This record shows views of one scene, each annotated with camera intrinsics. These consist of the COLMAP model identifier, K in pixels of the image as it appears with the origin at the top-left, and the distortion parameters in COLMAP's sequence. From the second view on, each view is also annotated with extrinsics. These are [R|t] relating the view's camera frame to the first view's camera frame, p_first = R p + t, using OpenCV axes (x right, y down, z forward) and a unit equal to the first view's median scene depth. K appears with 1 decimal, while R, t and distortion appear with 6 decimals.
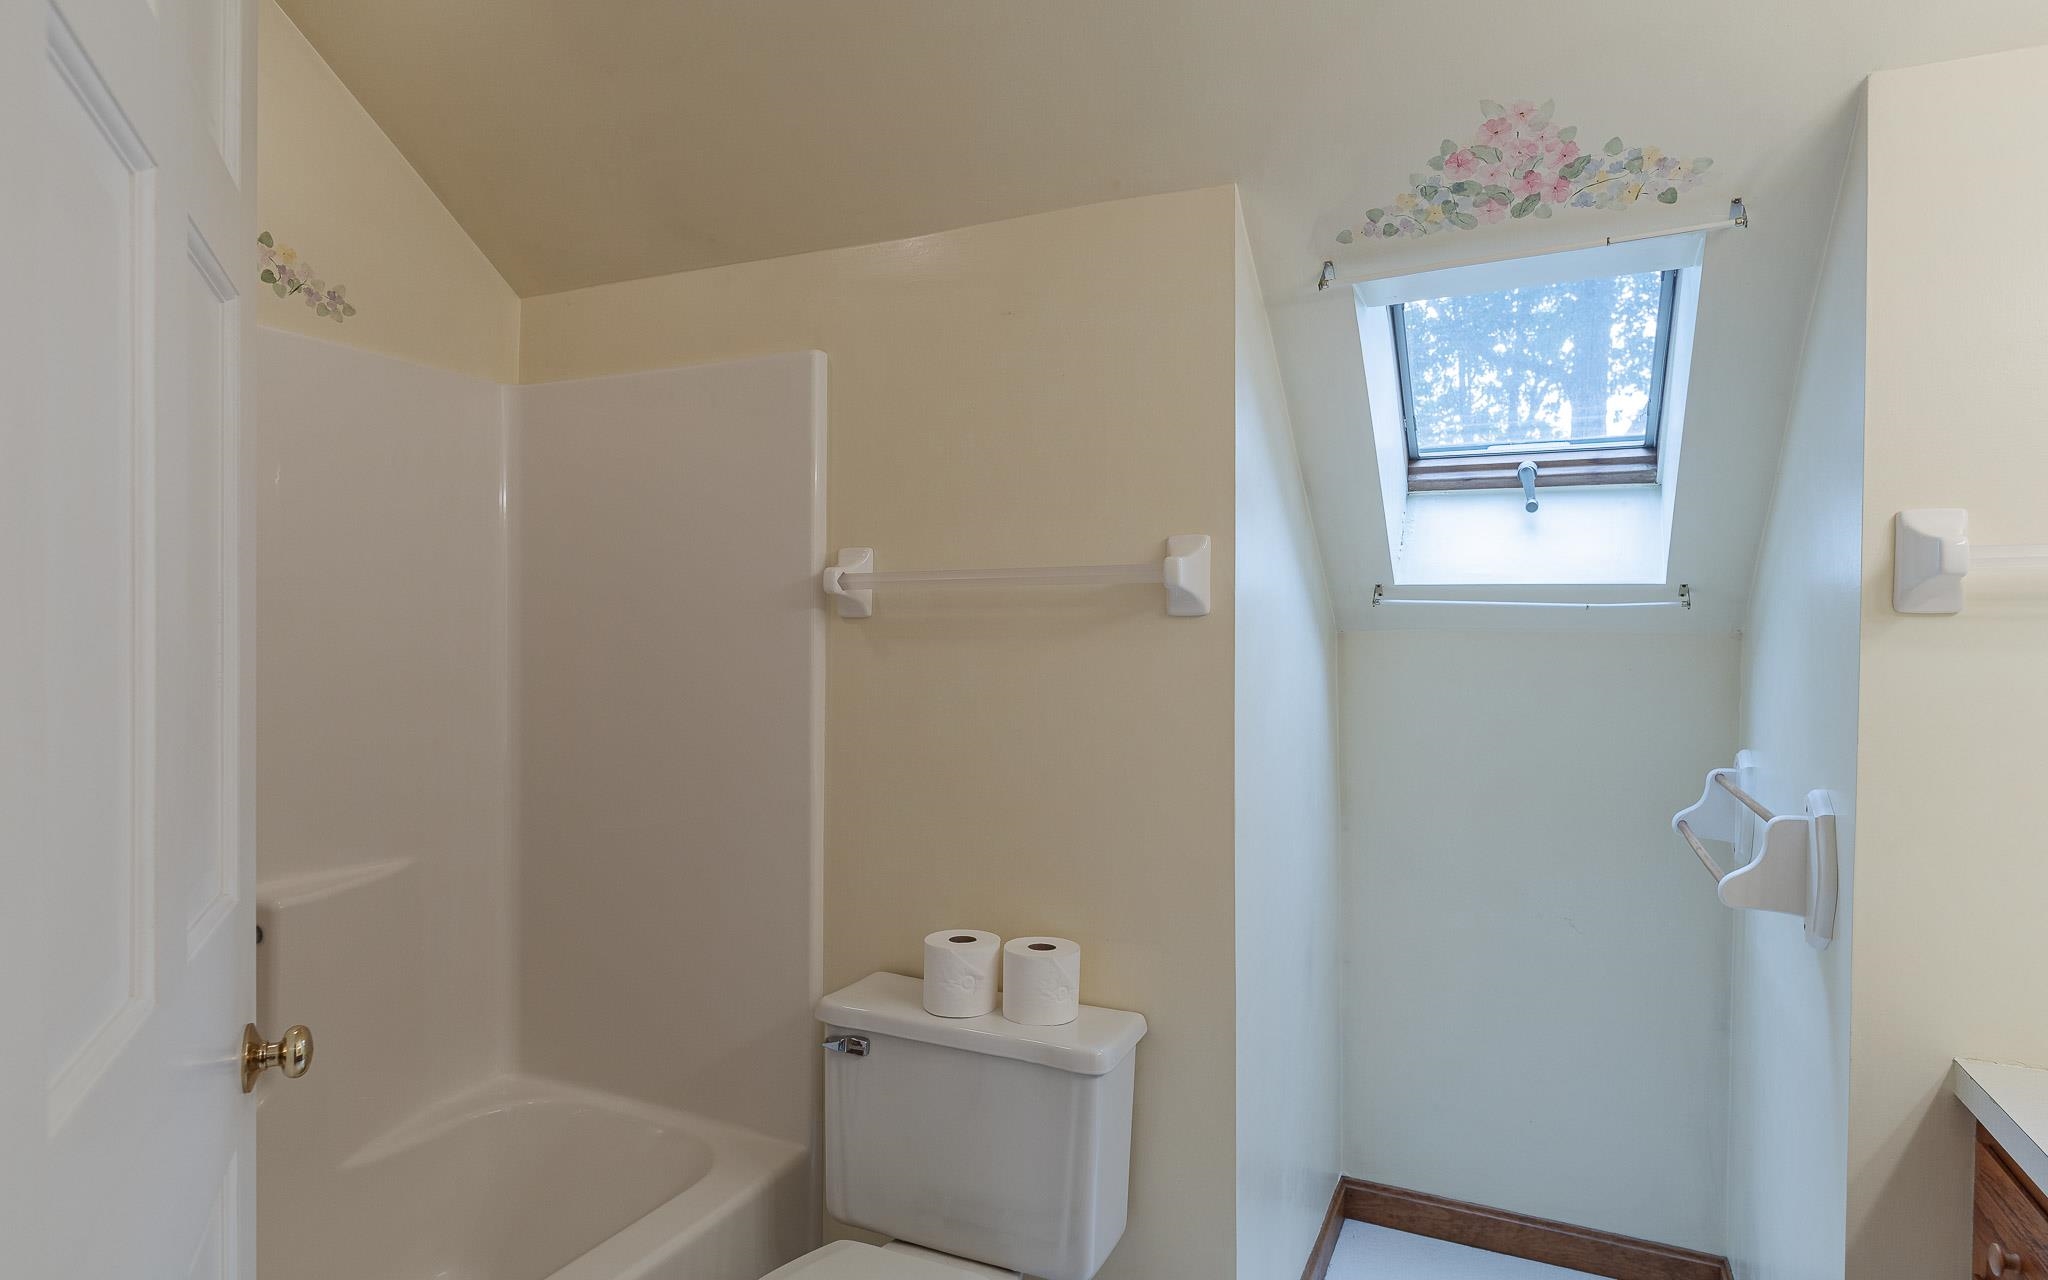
lens RADIAL K [[1090.6, 0, 1028.9], [0, 1090.6, 605.3], [0, 0, 1]] dist [-0.001025, -0.000171]
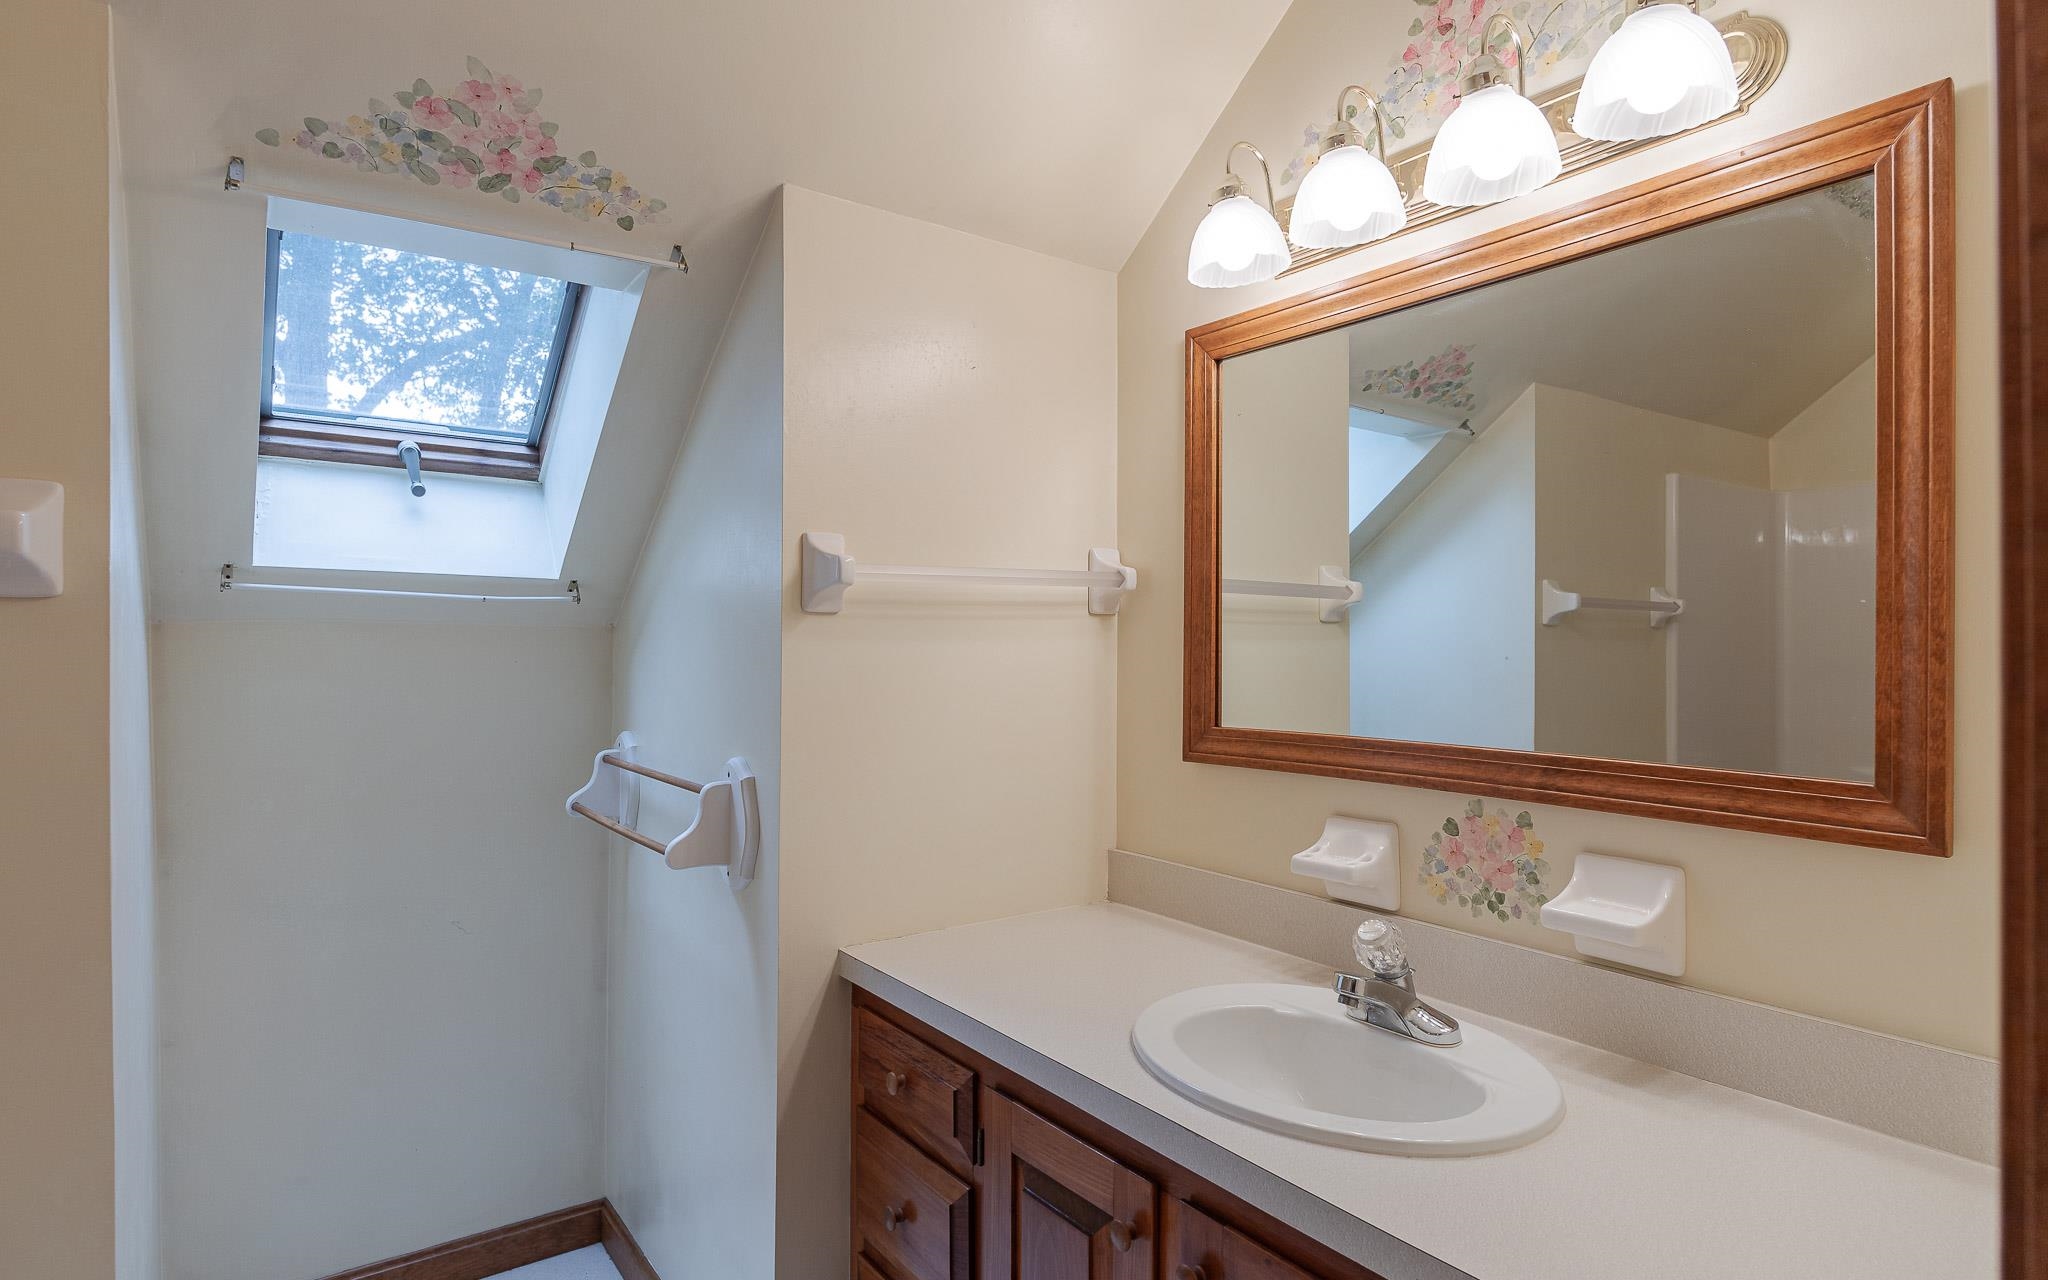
lens RADIAL K [[1094.9, 0, 1050.3], [0, 1094.9, 589.7], [0, 0, 1]] dist [0.002049, -0.000749]
pose [[0.476474, 0.034984, 0.878492, -0.146727], [-0.029082, 0.999288, -0.024021, 0.002434], [-0.878707, -0.014103, 0.477152, 0.099886]]
